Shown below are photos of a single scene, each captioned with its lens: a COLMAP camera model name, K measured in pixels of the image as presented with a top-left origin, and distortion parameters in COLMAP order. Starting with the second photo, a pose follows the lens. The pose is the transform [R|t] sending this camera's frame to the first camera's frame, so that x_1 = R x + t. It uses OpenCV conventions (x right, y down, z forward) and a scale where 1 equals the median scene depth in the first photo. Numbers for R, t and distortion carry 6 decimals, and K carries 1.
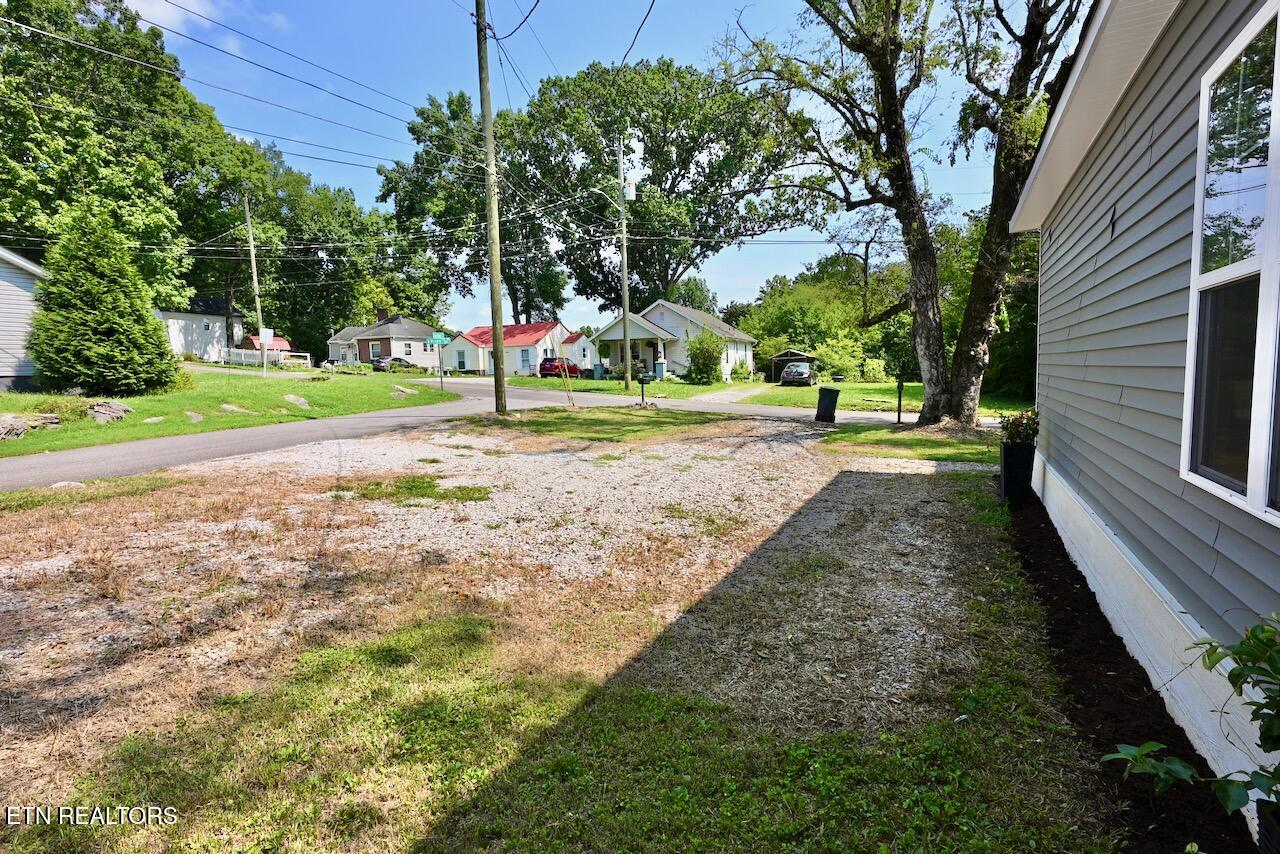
lens RADIAL K [[619.1, 0, 640.0], [0, 619.1, 427.0], [0, 0, 1]] dist [-0.000254, 0.000144]
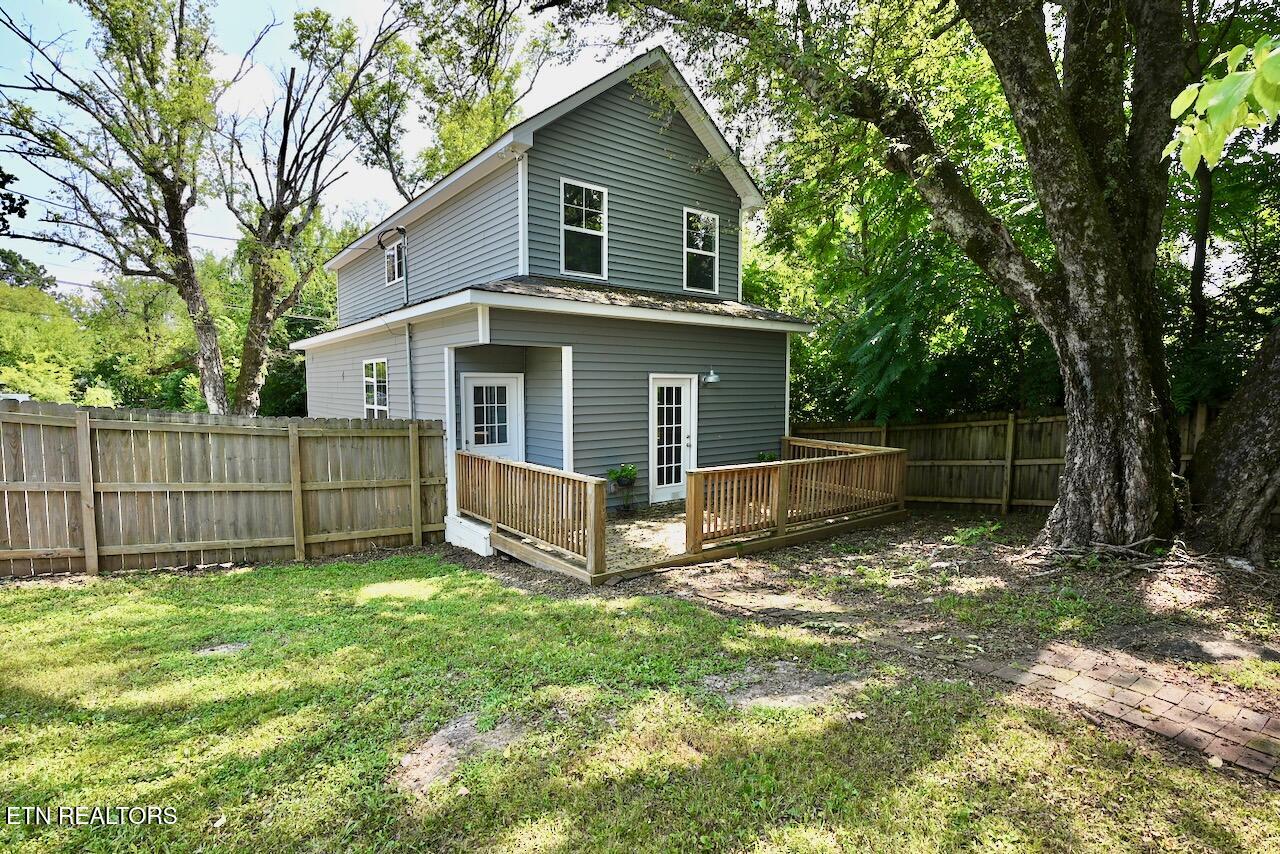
lens RADIAL K [[619.1, 0, 640.0], [0, 619.1, 427.0], [0, 0, 1]] dist [-0.000254, 0.000144]
pose [[0.424786, -0.033072, 0.904690, -0.378810], [0.068850, 0.997618, 0.004142, 0.006933], [-0.902672, 0.060528, 0.426051, -0.442489]]
